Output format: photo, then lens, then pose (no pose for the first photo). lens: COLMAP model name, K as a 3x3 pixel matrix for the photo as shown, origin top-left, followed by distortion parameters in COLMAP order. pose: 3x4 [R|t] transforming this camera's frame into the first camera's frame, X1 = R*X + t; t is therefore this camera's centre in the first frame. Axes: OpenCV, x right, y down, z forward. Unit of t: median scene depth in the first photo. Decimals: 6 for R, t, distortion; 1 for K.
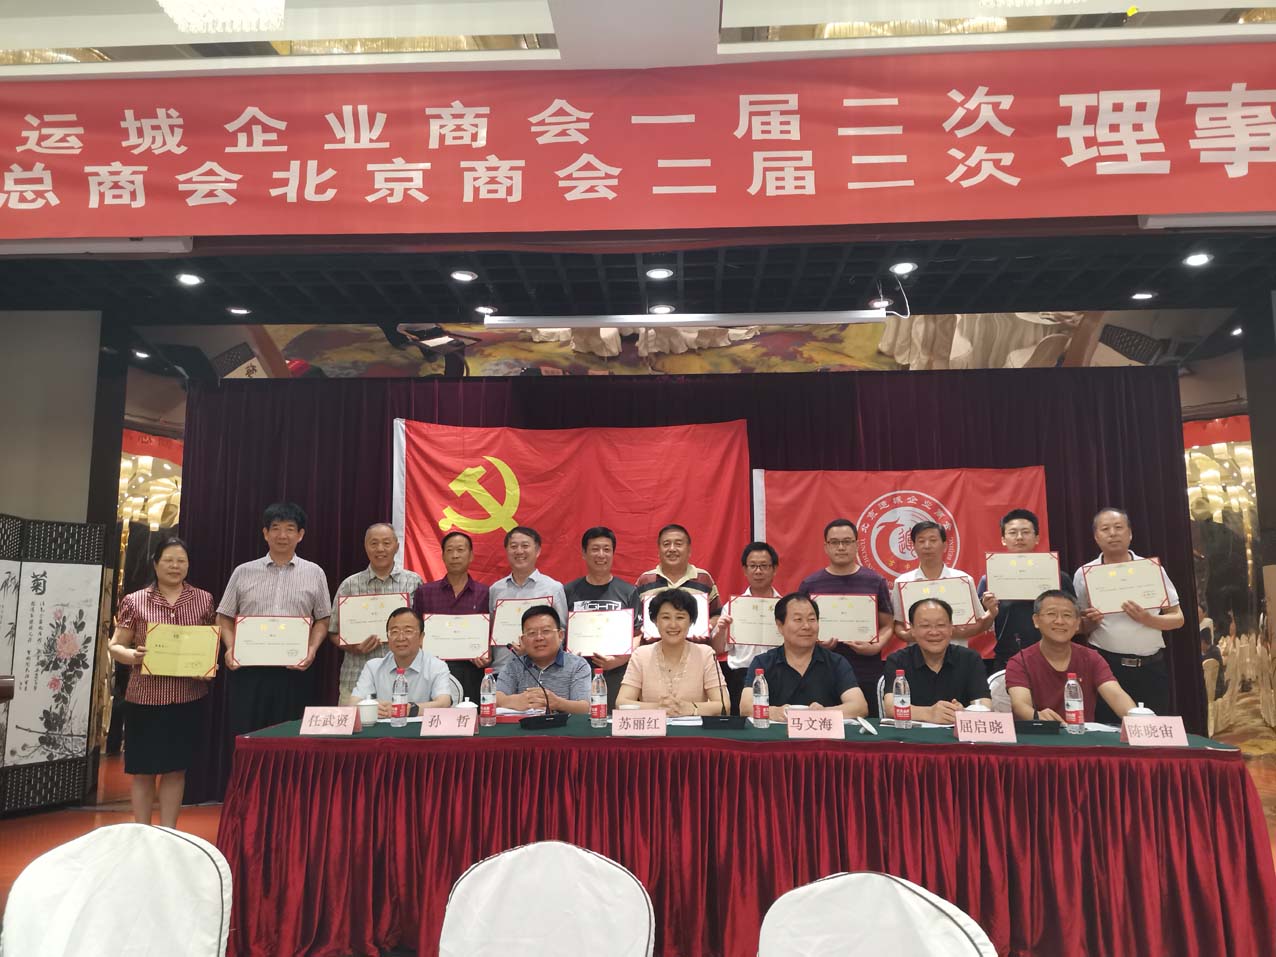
lens RADIAL K [[969.1, 0, 636.8], [0, 969.1, 473.2], [0, 0, 1]] dist [0.024431, -0.024788]
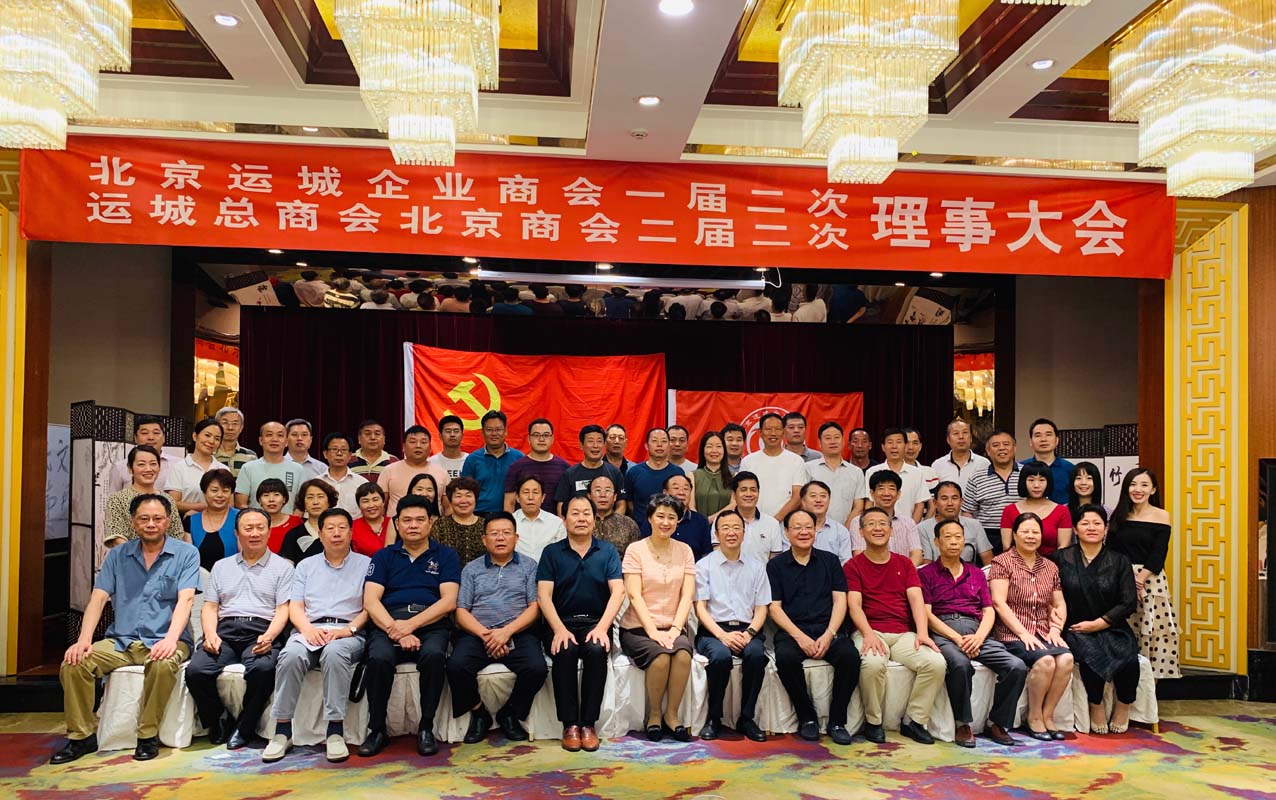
lens RADIAL K [[954.3, 0, 638.1], [0, 954.3, 402.6], [0, 0, 1]] dist [-0.002156, 0.001820]
pose [[0.988655, 0.024439, 0.148201, -0.213862], [-0.032967, 0.997922, 0.055366, -0.098676], [-0.146540, -0.059623, 0.987406, -0.613419]]
